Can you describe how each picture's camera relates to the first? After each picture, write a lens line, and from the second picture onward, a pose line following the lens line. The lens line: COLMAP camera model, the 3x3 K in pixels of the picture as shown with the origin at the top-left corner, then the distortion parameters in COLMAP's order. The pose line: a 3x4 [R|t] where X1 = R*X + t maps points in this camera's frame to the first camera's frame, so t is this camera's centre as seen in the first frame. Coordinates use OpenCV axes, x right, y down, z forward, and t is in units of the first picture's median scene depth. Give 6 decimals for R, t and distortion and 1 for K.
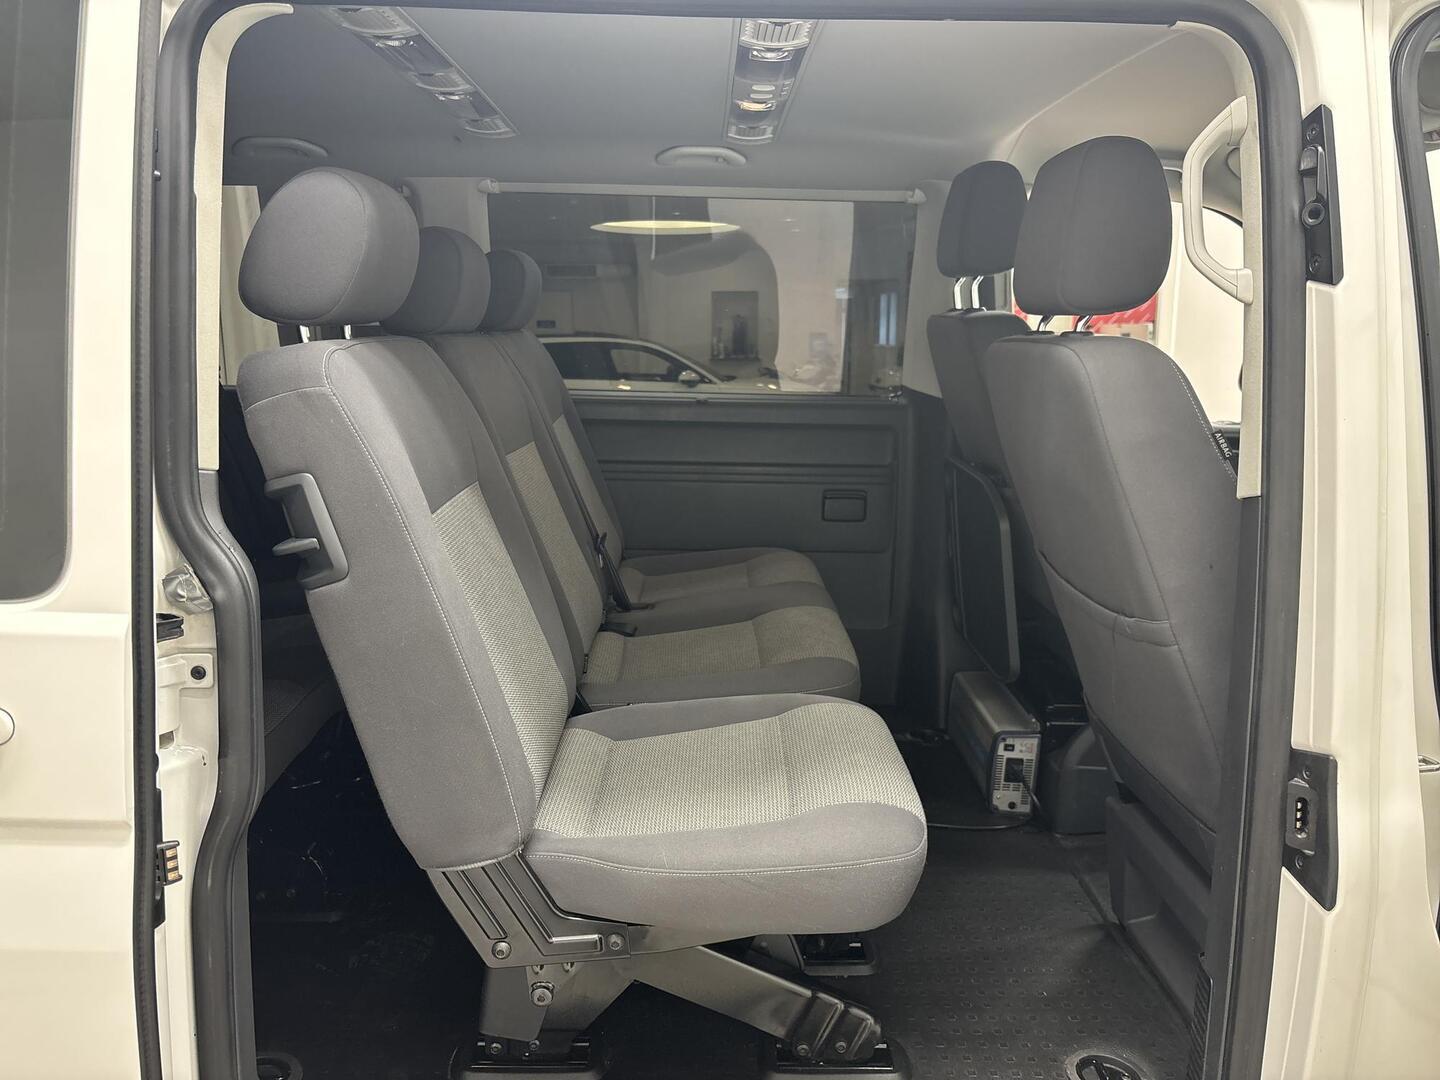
lens RADIAL K [[1077.3, 0, 730.1], [0, 1077.3, 534.6], [0, 0, 1]] dist [0.038749, -0.059644]
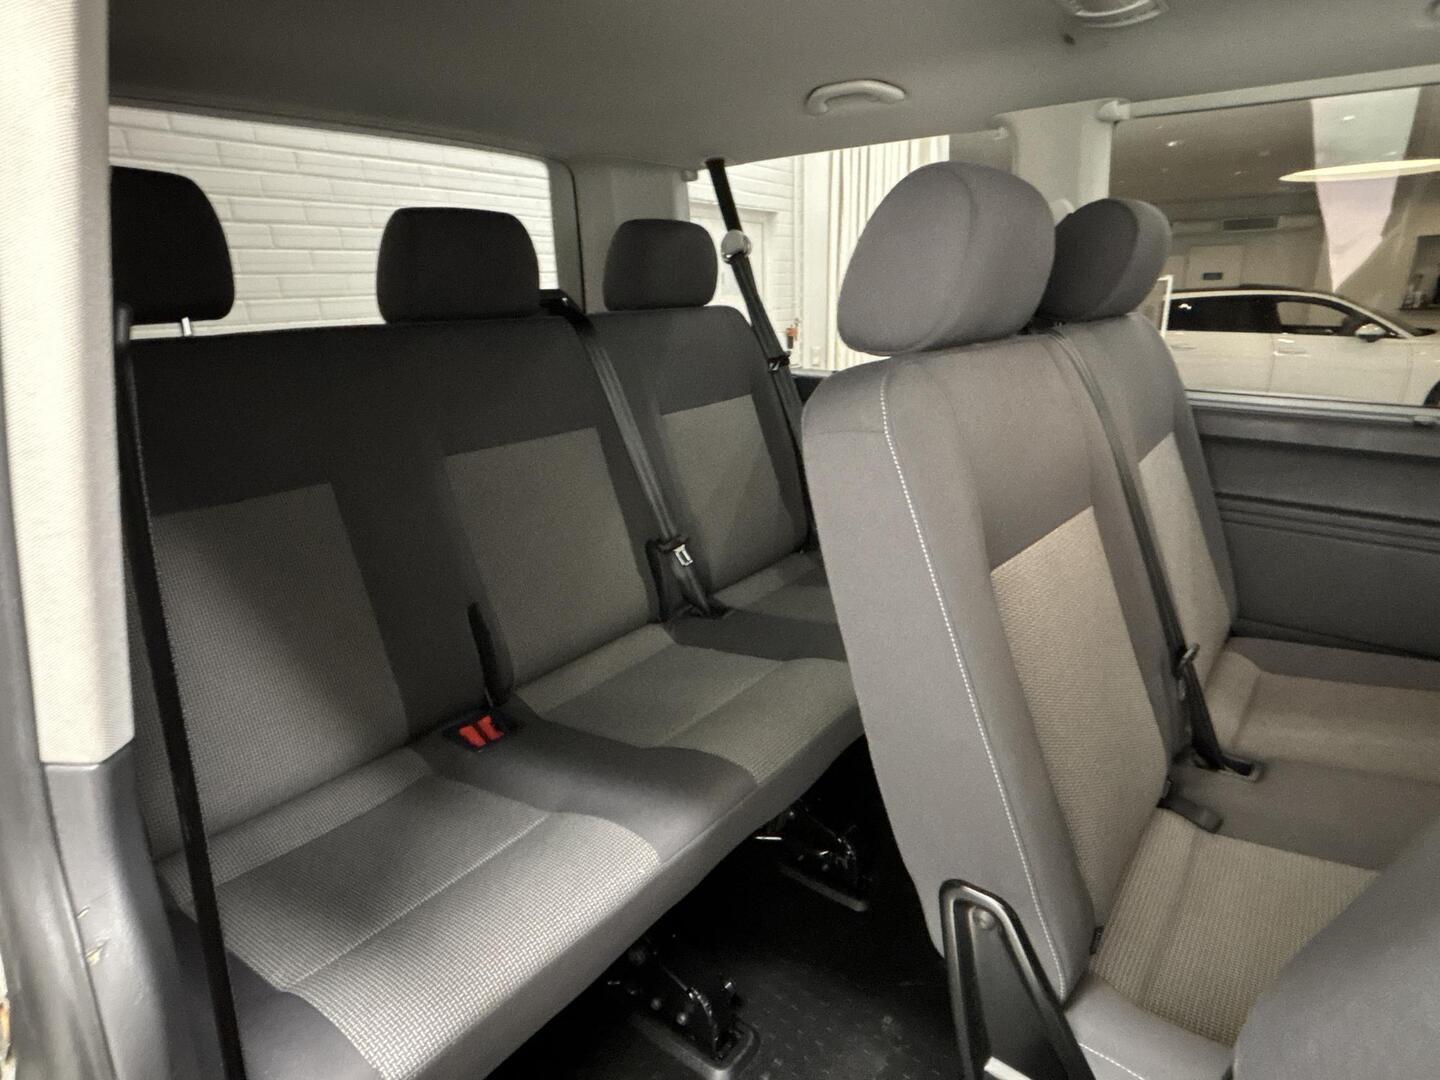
lens RADIAL K [[815.7, 0, 720.0], [0, 815.7, 540.0], [0, 0, 1]] dist [-0.057318, 0.039944]
pose [[0.766026, 0.172241, -0.619304, -0.009306], [-0.095406, 0.983226, 0.155446, -0.020699], [0.635690, -0.059990, 0.769610, 0.086258]]
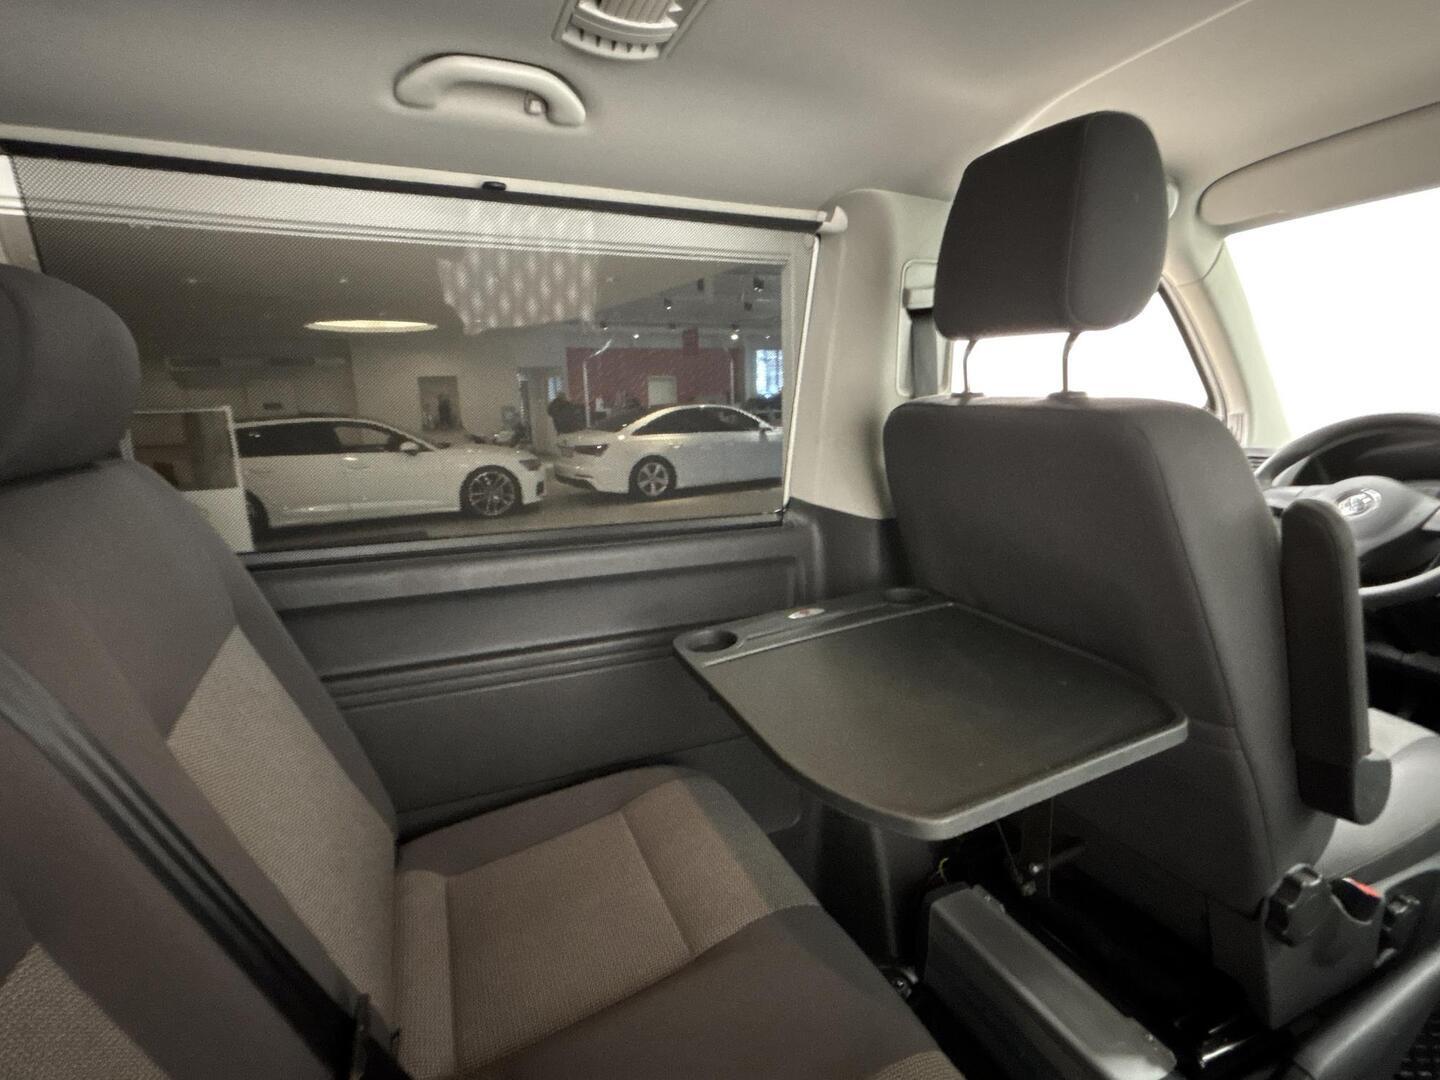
lens RADIAL K [[711.7, 0, 724.4], [0, 711.7, 541.1], [0, 0, 1]] dist [-0.003568, -0.000609]
pose [[0.925470, -0.101297, 0.365027, -0.013459], [0.098094, 0.994801, 0.027360, -0.029112], [-0.365900, 0.010487, 0.930595, 0.131647]]
